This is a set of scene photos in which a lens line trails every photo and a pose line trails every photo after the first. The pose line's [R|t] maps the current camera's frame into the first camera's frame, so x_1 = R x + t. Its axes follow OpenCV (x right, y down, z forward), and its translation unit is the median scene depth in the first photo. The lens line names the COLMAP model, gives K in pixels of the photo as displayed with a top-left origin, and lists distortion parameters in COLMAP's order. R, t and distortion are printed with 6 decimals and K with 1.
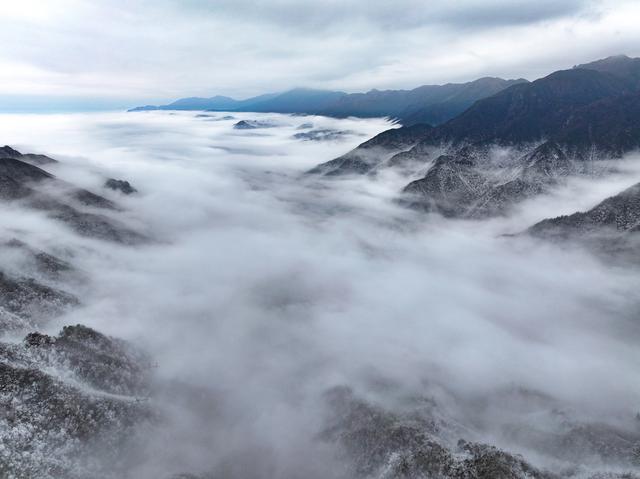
lens RADIAL K [[447.5, 0, 320.6], [0, 447.5, 236.8], [0, 0, 1]] dist [-0.011557, 0.021905]
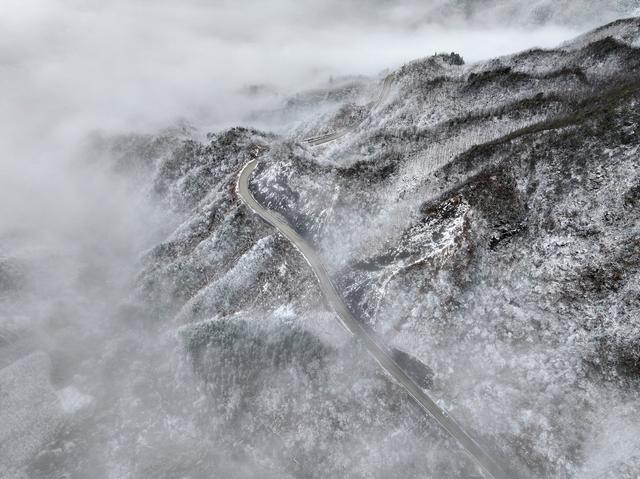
lens RADIAL K [[447.5, 0, 319.6], [0, 447.5, 239.7], [0, 0, 1]] dist [-0.011557, 0.021905]
pose [[0.839095, -0.400192, 0.368463, -0.000972], [0.149544, 0.820943, 0.551080, 0.065305], [-0.523025, -0.407307, 0.748696, -0.219263]]
